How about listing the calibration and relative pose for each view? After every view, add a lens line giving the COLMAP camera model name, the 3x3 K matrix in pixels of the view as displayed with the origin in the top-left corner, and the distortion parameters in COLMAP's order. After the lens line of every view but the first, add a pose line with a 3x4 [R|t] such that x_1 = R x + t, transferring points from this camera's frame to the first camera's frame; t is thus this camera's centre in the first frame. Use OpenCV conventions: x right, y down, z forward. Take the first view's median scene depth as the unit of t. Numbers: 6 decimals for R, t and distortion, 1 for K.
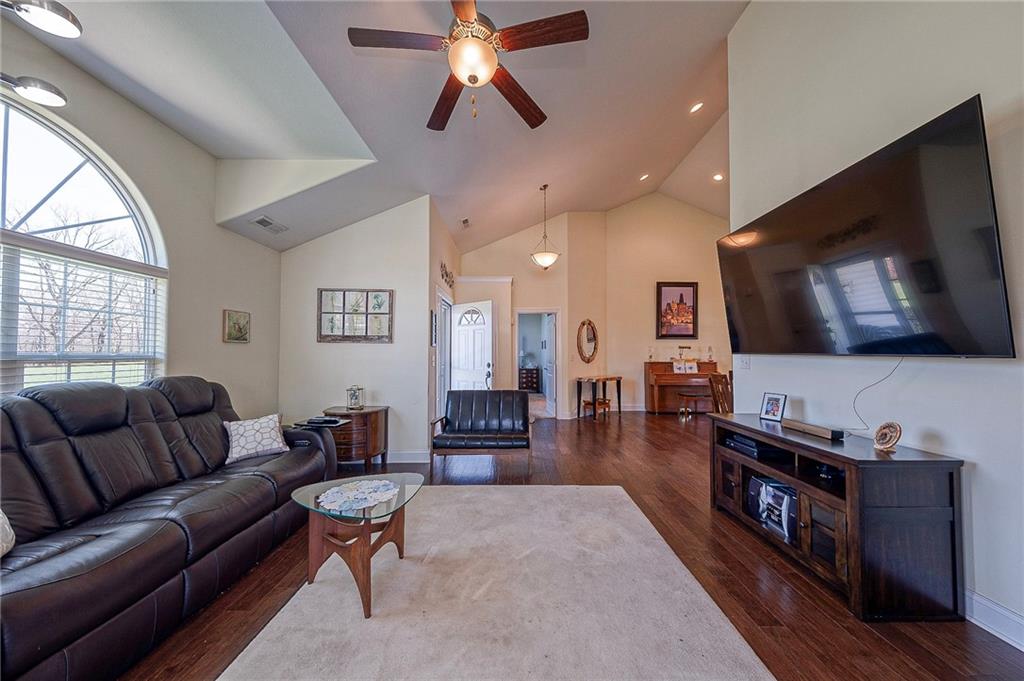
lens RADIAL K [[344.2, 0, 521.4], [0, 344.2, 343.5], [0, 0, 1]] dist [0.001163, 0.000079]
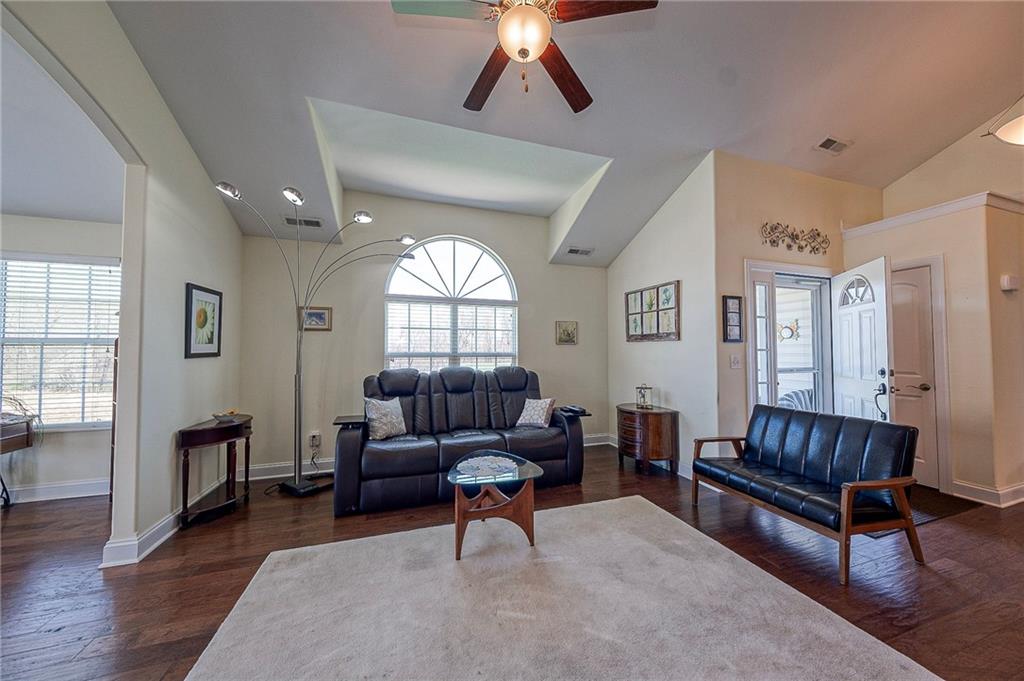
lens RADIAL K [[344.2, 0, 520.0], [0, 344.2, 343.0], [0, 0, 1]] dist [0.001163, 0.000079]
pose [[0.301078, -0.025568, -0.953257, 0.348154], [0.029004, 0.999424, -0.017646, 0.009334], [0.953158, -0.022335, 0.301646, 0.343879]]
